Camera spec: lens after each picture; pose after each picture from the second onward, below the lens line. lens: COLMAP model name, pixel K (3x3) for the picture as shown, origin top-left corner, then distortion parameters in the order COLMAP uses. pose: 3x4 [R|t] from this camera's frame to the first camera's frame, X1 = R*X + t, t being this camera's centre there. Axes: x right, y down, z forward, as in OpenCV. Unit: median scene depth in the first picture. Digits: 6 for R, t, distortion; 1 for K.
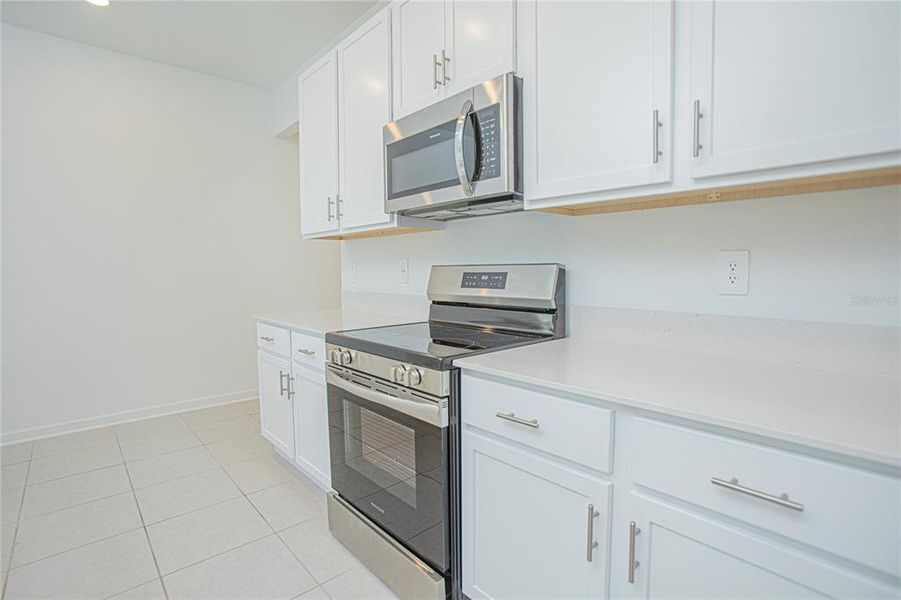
lens RADIAL K [[409.2, 0, 448.1], [0, 409.2, 297.5], [0, 0, 1]] dist [-0.073466, 0.032135]
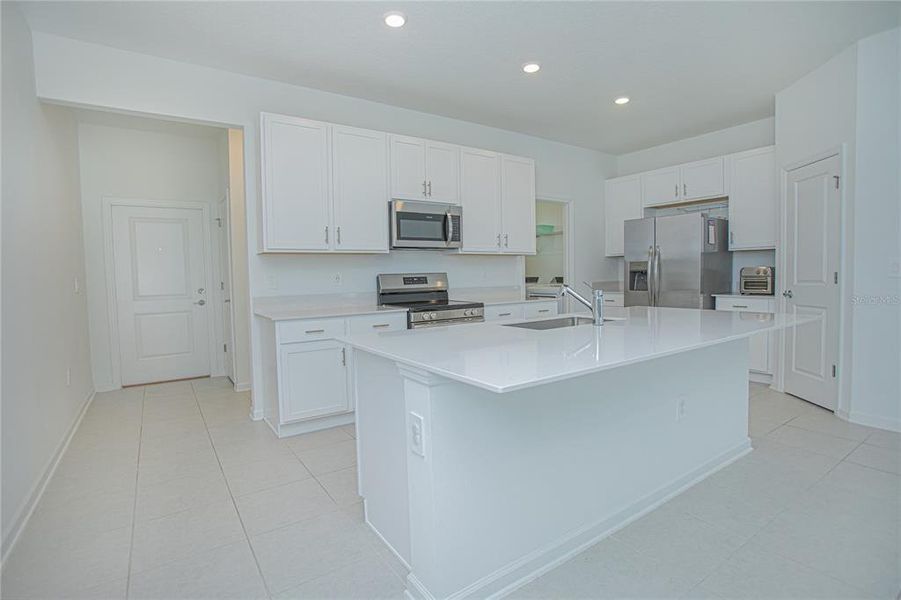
lens RADIAL K [[409.2, 0, 448.1], [0, 409.2, 297.5], [0, 0, 1]] dist [-0.073466, 0.032135]
pose [[0.190214, -0.053720, 0.980272, -2.040410], [0.081869, 0.995892, 0.038690, -0.022935], [-0.978323, 0.072895, 0.193831, 0.418100]]
